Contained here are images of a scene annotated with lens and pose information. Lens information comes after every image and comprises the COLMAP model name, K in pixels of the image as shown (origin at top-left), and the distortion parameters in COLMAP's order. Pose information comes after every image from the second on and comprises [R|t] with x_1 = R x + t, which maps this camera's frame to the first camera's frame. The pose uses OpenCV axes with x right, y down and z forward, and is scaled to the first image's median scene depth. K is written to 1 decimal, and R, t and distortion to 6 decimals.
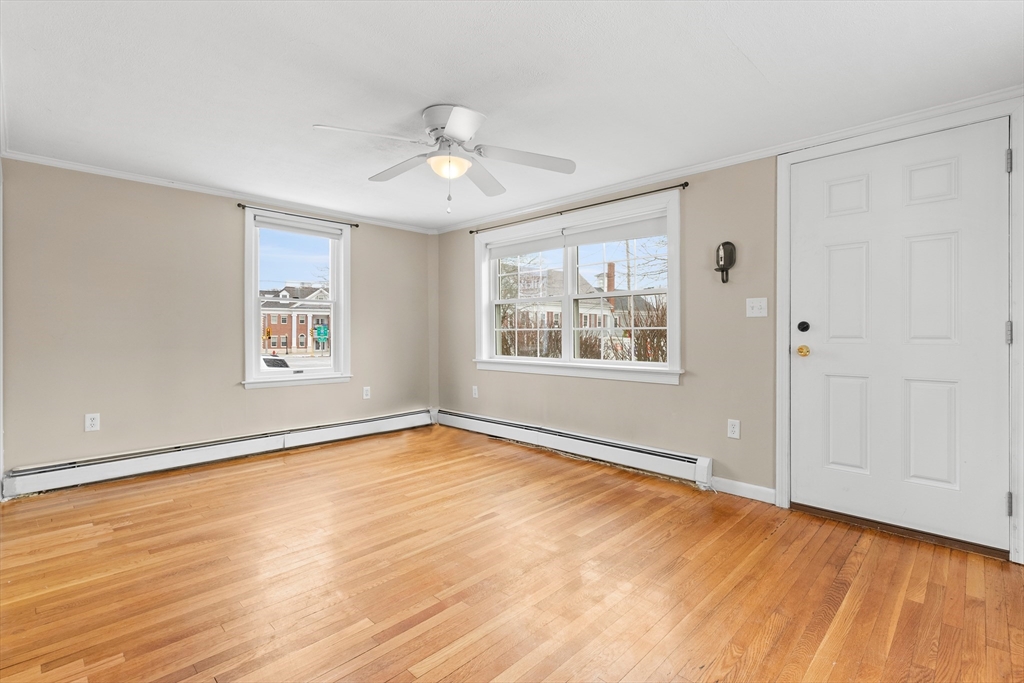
lens RADIAL K [[469.7, 0, 519.7], [0, 469.7, 333.6], [0, 0, 1]] dist [0.006517, -0.000200]
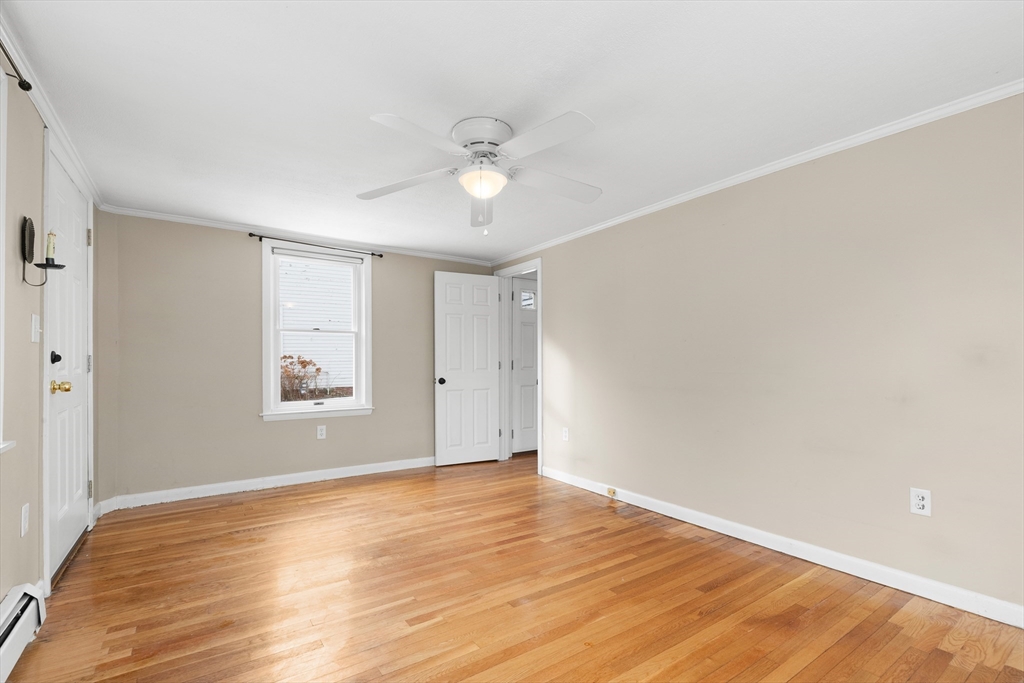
lens RADIAL K [[473.8, 0, 518.9], [0, 473.8, 363.8], [0, 0, 1]] dist [0.000431, -0.000102]
pose [[-0.981735, -0.002453, 0.190237, -0.326549], [-0.000703, 0.999957, 0.009265, -0.012205], [-0.190252, 0.008962, -0.981694, 1.565626]]
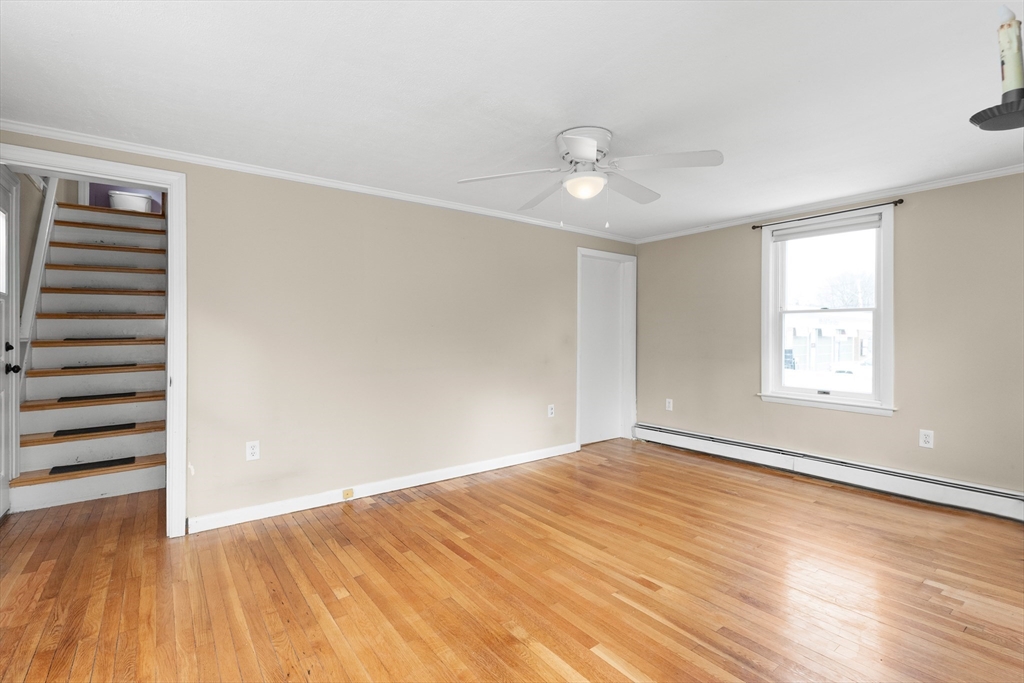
lens RADIAL K [[469.7, 0, 519.7], [0, 469.7, 333.6], [0, 0, 1]] dist [0.006517, -0.000200]
pose [[-0.142290, -0.003084, -0.989820, 0.708479], [-0.007150, 0.999972, -0.002088, -0.033995], [0.989799, 0.006780, -0.142308, 0.830035]]
